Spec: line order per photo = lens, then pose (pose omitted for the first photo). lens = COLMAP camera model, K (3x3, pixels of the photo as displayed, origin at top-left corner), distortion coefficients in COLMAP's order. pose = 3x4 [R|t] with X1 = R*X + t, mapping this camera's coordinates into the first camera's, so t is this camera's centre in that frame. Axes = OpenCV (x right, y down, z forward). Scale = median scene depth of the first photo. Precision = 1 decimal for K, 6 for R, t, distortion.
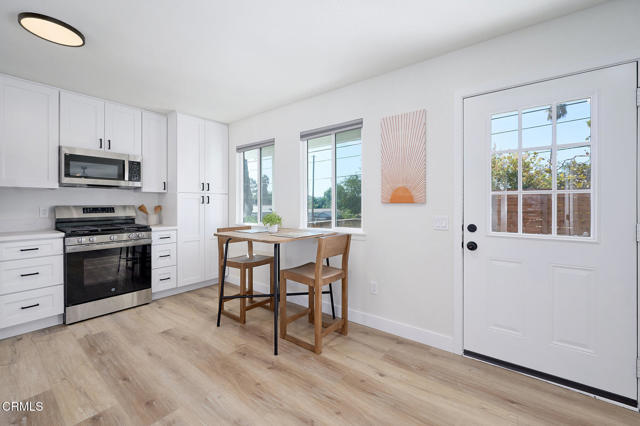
lens RADIAL K [[261.1, 0, 322.0], [0, 261.1, 204.8], [0, 0, 1]] dist [-0.002143, -0.000121]
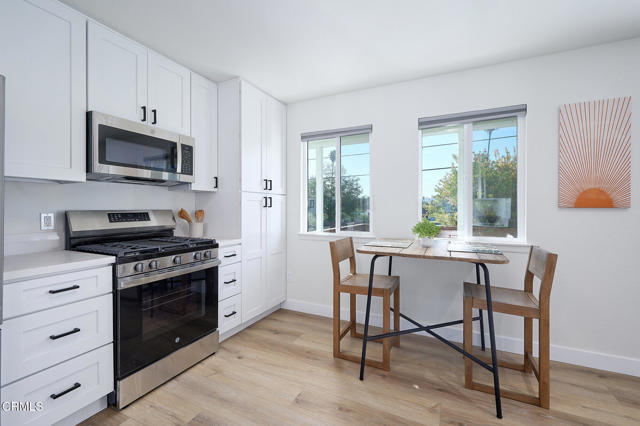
lens RADIAL K [[274.3, 0, 322.1], [0, 274.3, 207.5], [0, 0, 1]] dist [0.000728, 0.000048]
pose [[0.978662, 0.001463, 0.205469, -0.568684], [-0.001556, 0.999999, 0.000292, -0.004519], [-0.205469, -0.000606, 0.978664, 0.250212]]
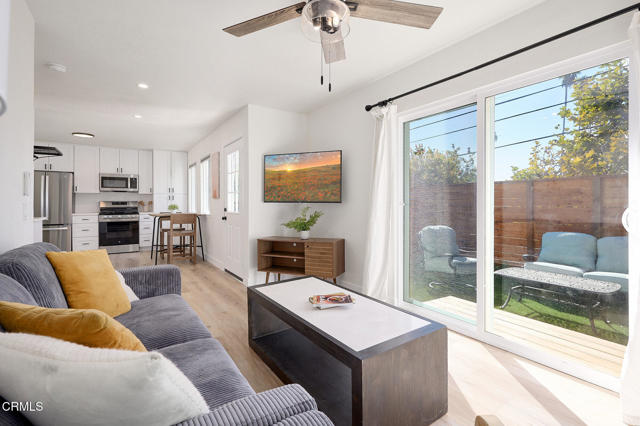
lens RADIAL K [[298.1, 0, 318.1], [0, 298.1, 204.5], [0, 0, 1]] dist [-0.001935, -0.000199]
pose [[0.945022, -0.003054, -0.326993, 1.392527], [0.004024, 0.999989, 0.002290, 0.030795], [0.326983, -0.003480, 0.945024, -0.679761]]
